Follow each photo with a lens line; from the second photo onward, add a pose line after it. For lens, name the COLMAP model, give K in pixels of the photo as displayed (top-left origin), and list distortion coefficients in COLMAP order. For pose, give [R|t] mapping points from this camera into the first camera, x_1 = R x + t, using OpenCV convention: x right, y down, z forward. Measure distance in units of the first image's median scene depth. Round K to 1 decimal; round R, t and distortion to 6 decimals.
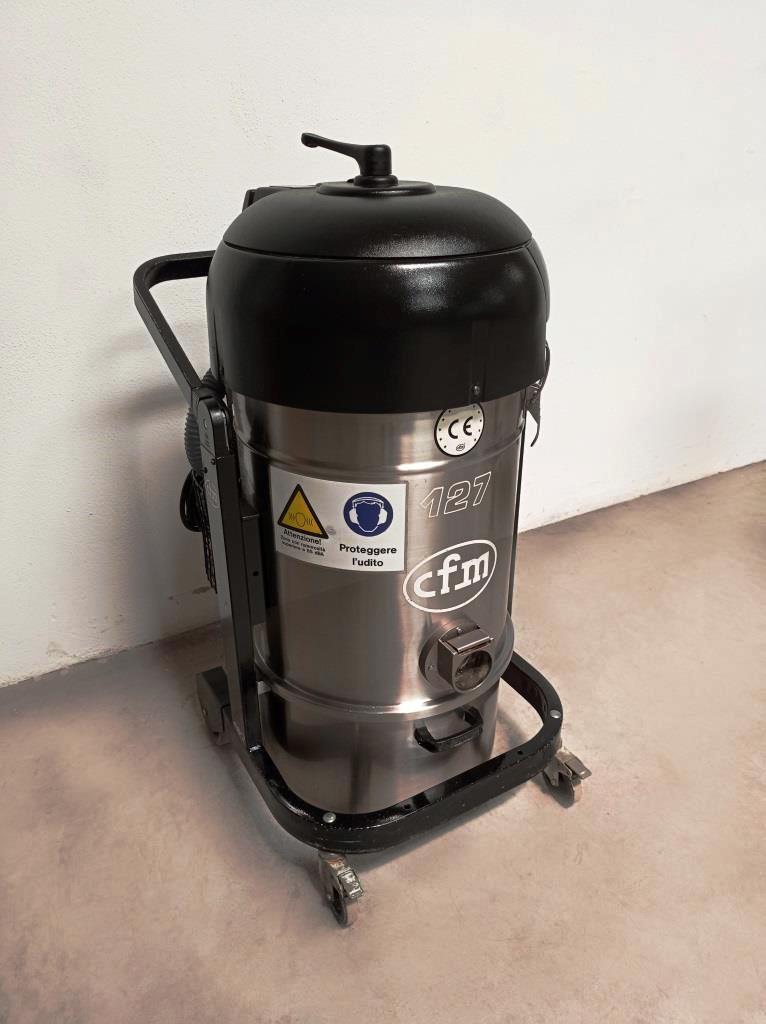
lens RADIAL K [[827.0, 0, 344.8], [0, 827.0, 503.4], [0, 0, 1]] dist [0.009682, 0.004036]
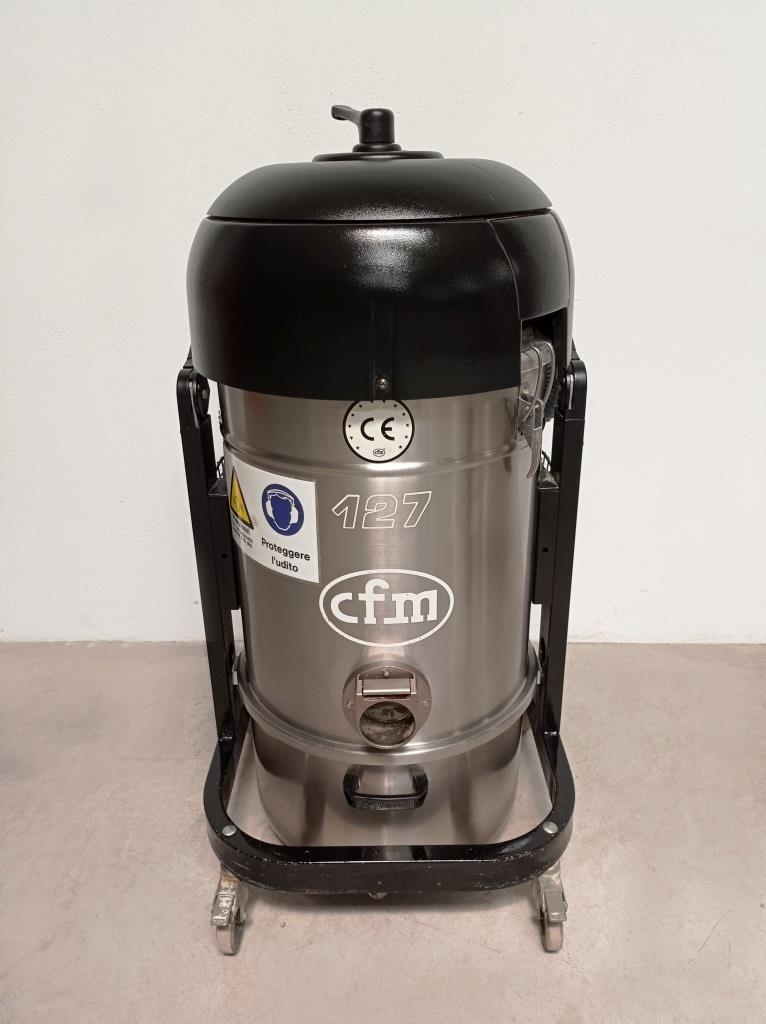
lens RADIAL K [[827.0, 0, 392.7], [0, 827.0, 512.3], [0, 0, 1]] dist [0.009682, 0.004036]
pose [[0.841231, 0.184492, -0.508226, 0.579838], [-0.209912, 0.977692, 0.007461, -0.016188], [0.498265, 0.100406, 0.861191, 0.273602]]
